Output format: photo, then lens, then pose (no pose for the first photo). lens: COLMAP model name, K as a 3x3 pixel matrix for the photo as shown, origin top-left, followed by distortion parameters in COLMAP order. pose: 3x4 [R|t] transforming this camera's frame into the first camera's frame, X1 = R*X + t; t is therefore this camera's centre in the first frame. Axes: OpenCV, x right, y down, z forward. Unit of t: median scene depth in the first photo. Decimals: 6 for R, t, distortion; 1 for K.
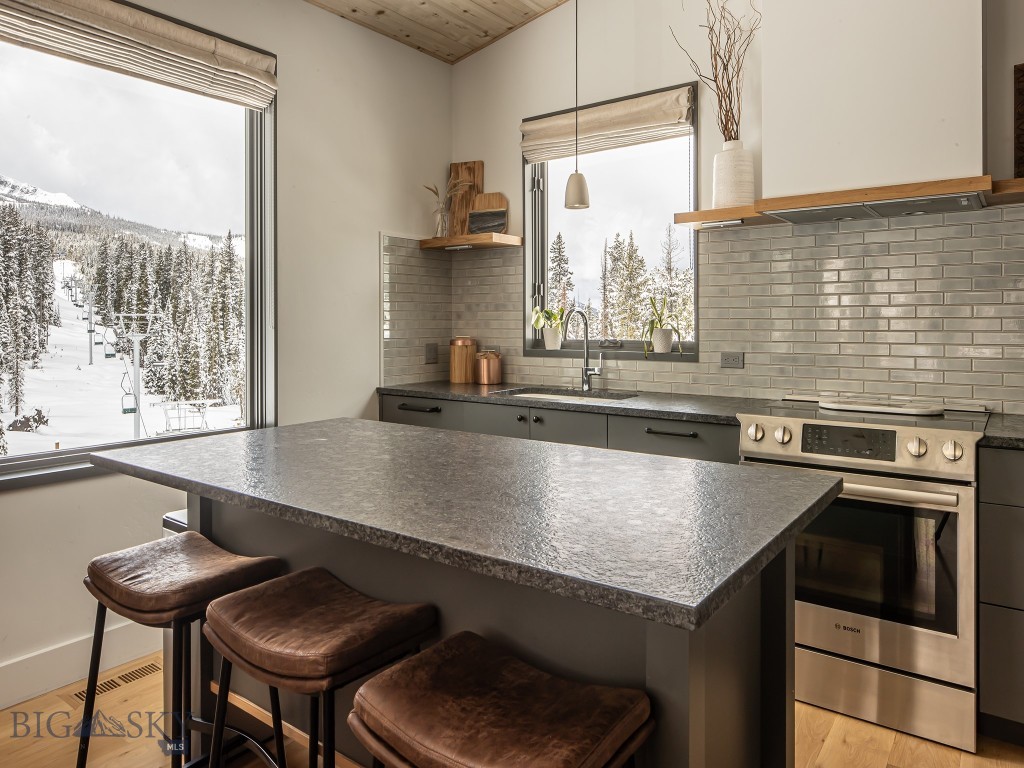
lens RADIAL K [[691.1, 0, 514.6], [0, 691.1, 323.6], [0, 0, 1]] dist [-0.005483, 0.000864]
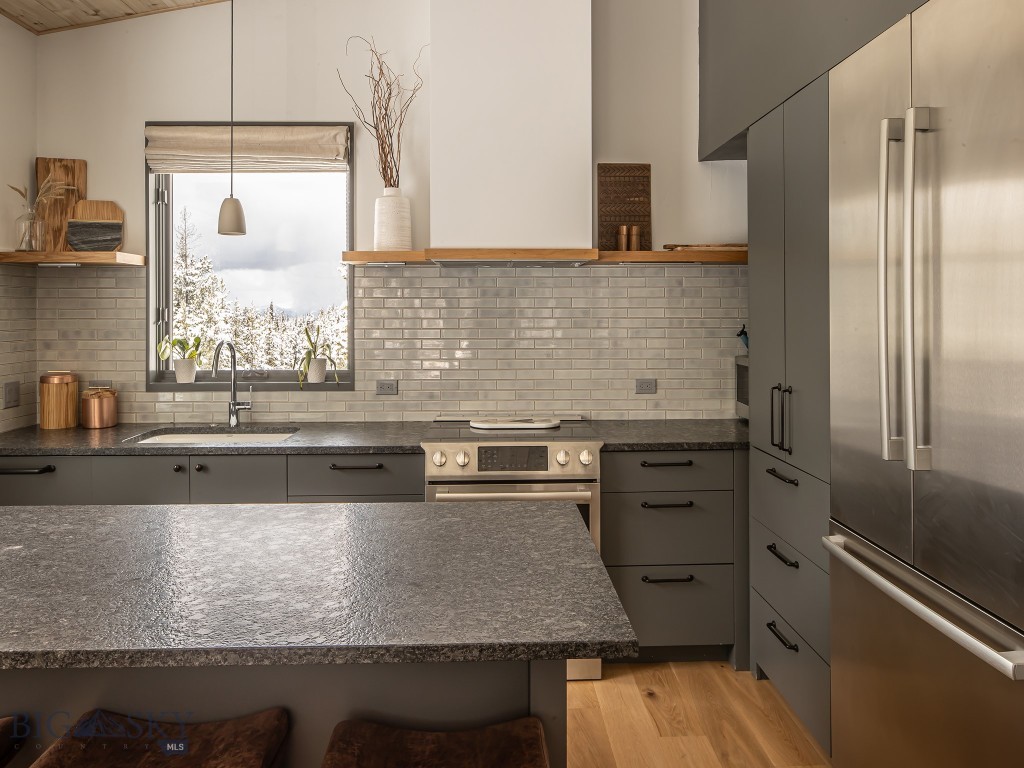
lens RADIAL K [[702.7, 0, 513.3], [0, 702.7, 308.0], [0, 0, 1]] dist [-0.005143, -0.002234]
pose [[0.782083, 0.003156, 0.623166, -0.201567], [0.000450, 0.999984, -0.005630, -0.060652], [-0.623174, 0.004683, 0.782069, 0.013793]]
